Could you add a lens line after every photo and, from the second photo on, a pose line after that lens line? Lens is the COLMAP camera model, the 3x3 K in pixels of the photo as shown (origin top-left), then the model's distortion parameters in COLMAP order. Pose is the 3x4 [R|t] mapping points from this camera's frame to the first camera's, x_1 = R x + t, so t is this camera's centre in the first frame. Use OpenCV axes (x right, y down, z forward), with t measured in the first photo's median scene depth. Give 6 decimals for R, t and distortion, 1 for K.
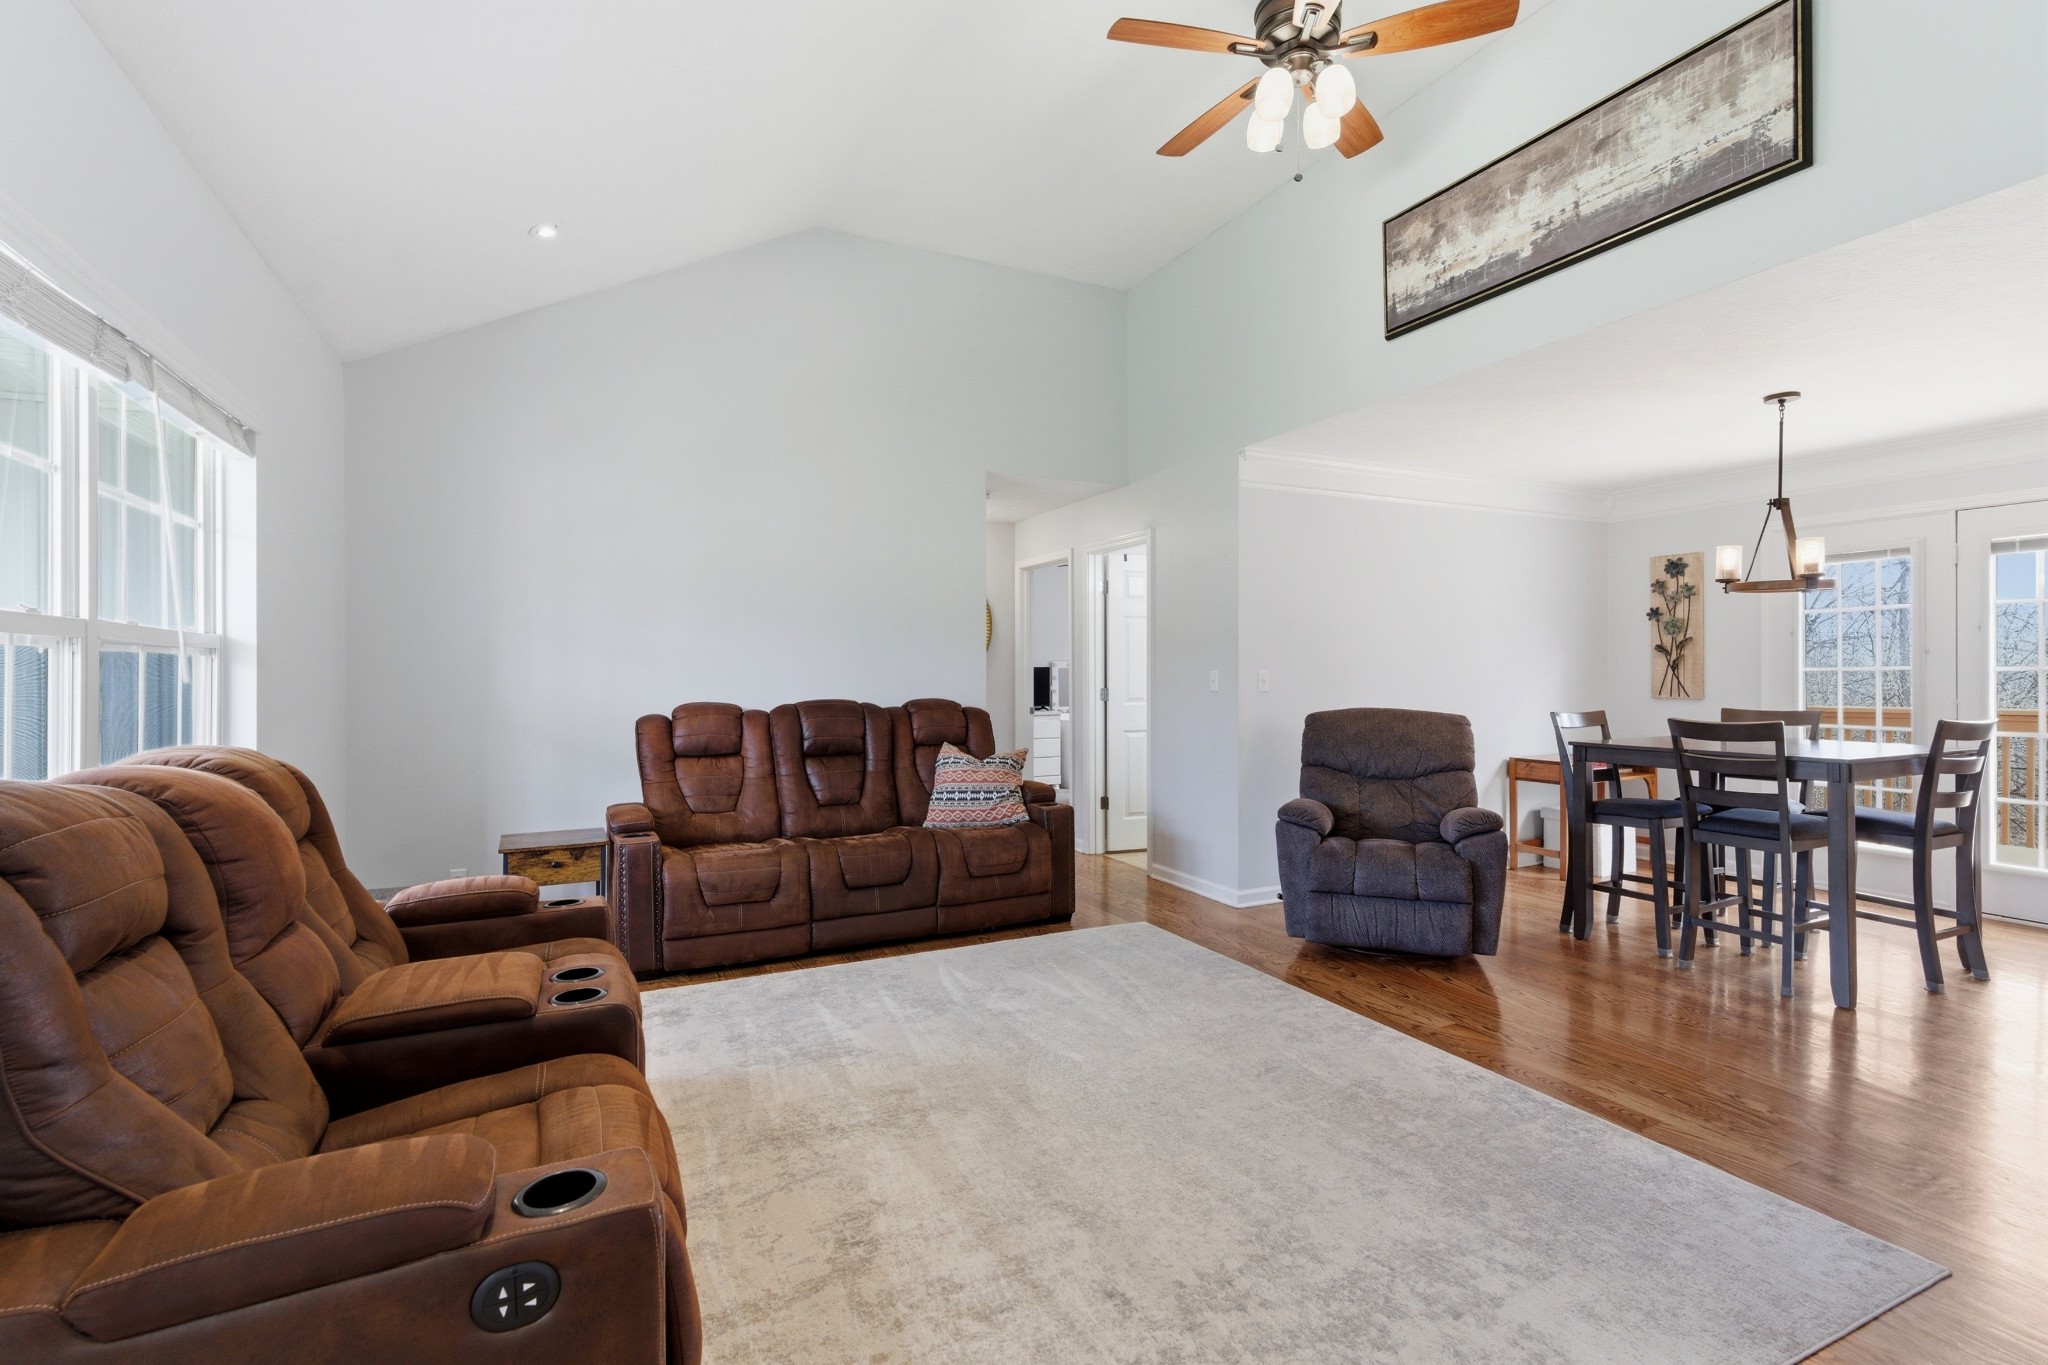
lens RADIAL K [[930.1, 0, 1030.8], [0, 930.1, 677.7], [0, 0, 1]] dist [0.000942, 0.000487]
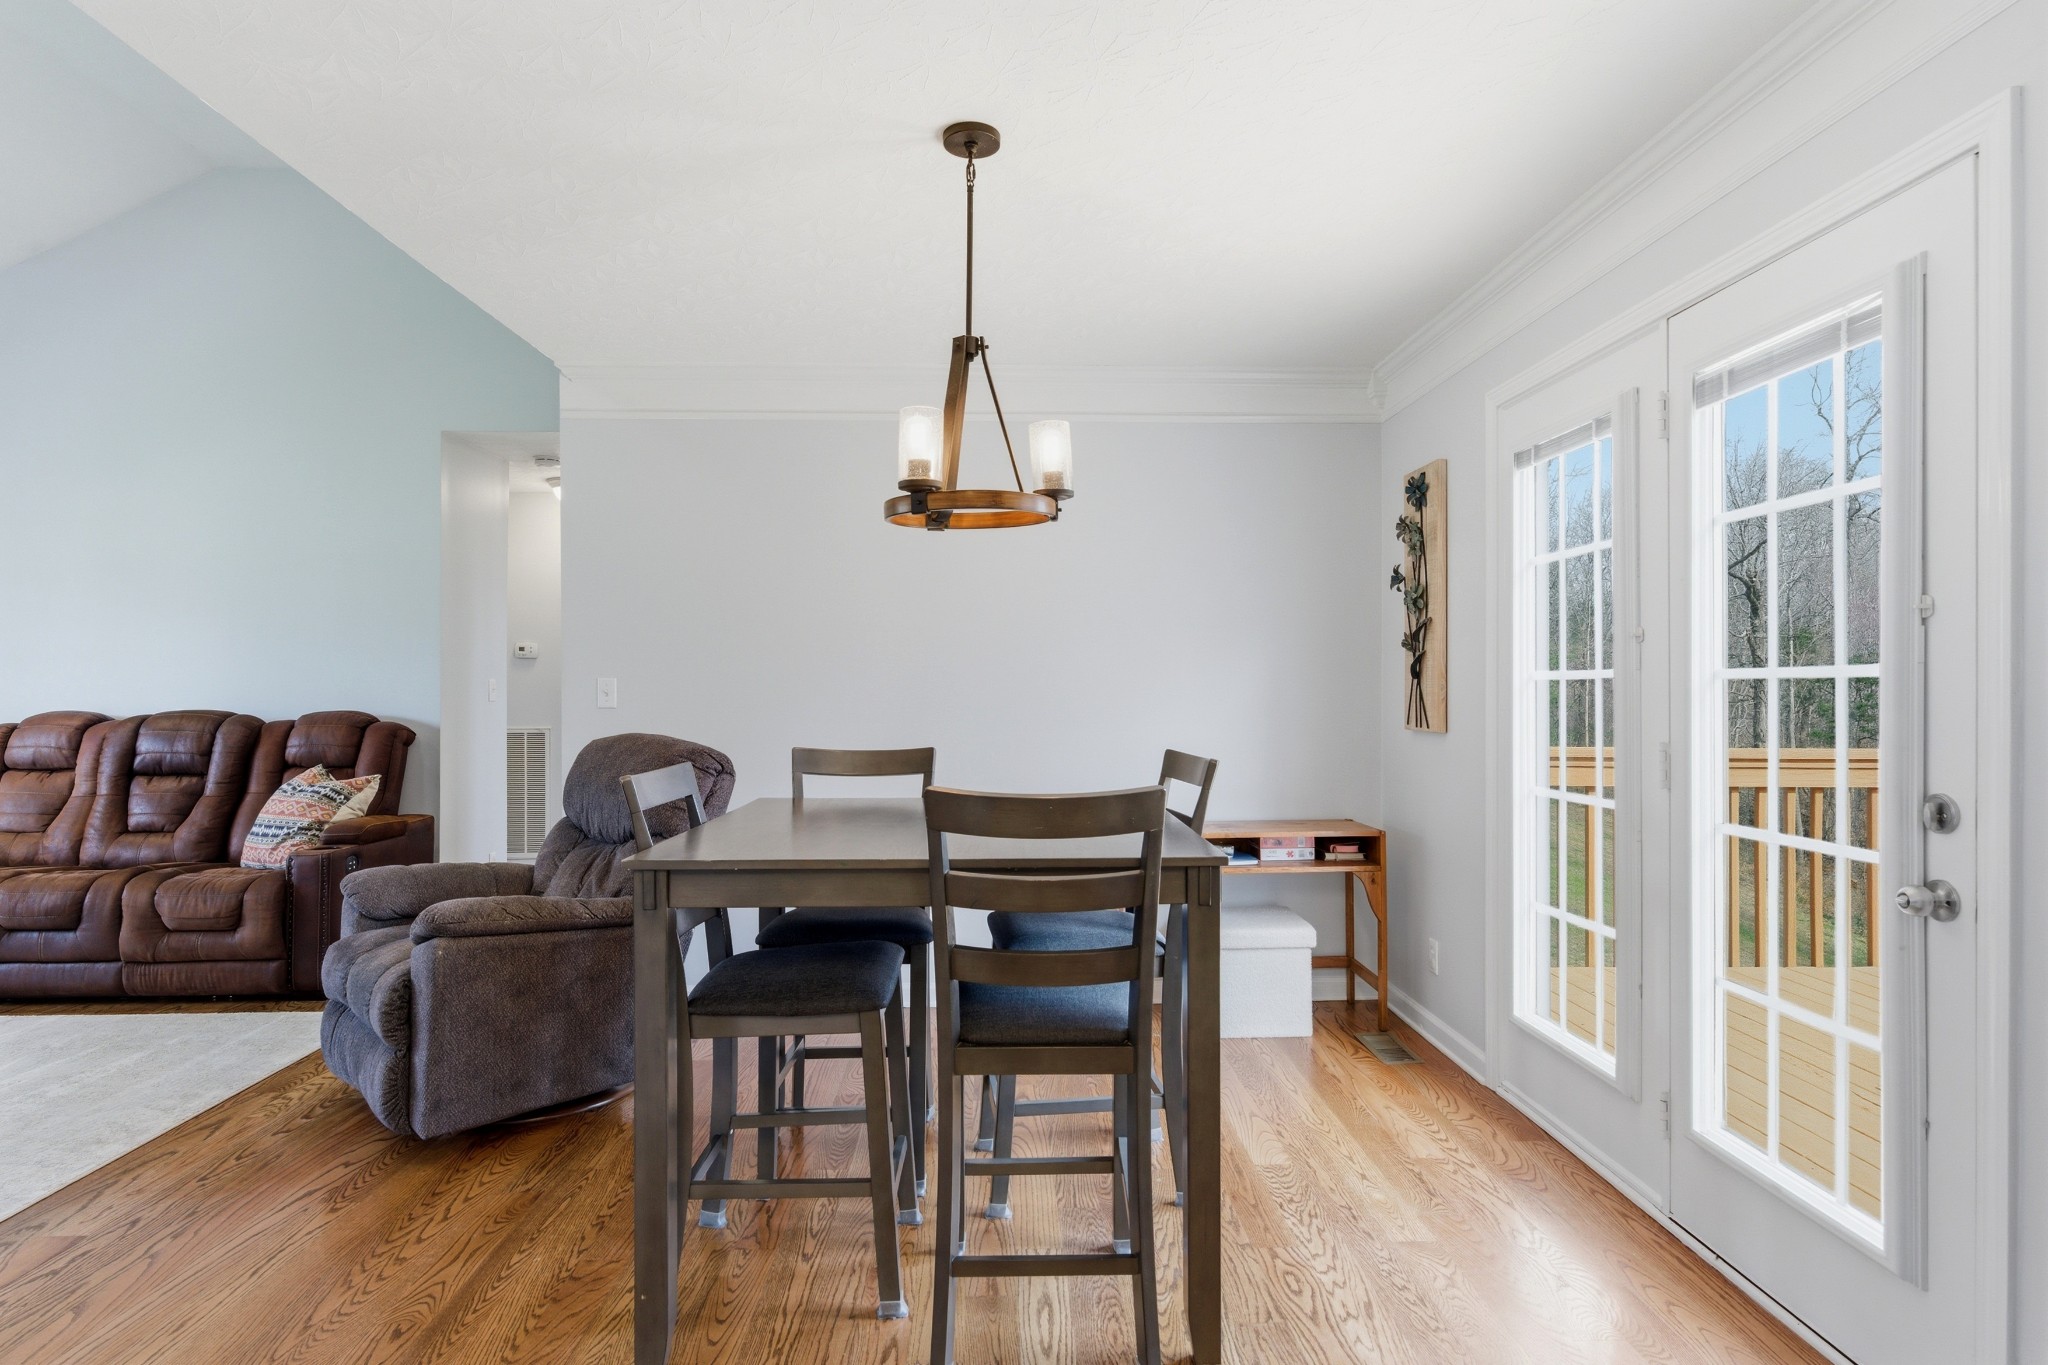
lens RADIAL K [[1072.0, 0, 1023.1], [0, 1072.0, 692.0], [0, 0, 1]] dist [0.000298, 0.001043]
pose [[0.913408, 0.006389, -0.406995, 1.080817], [-0.004517, 0.999974, 0.005560, -0.004003], [0.407021, -0.003240, 0.913413, 0.480941]]
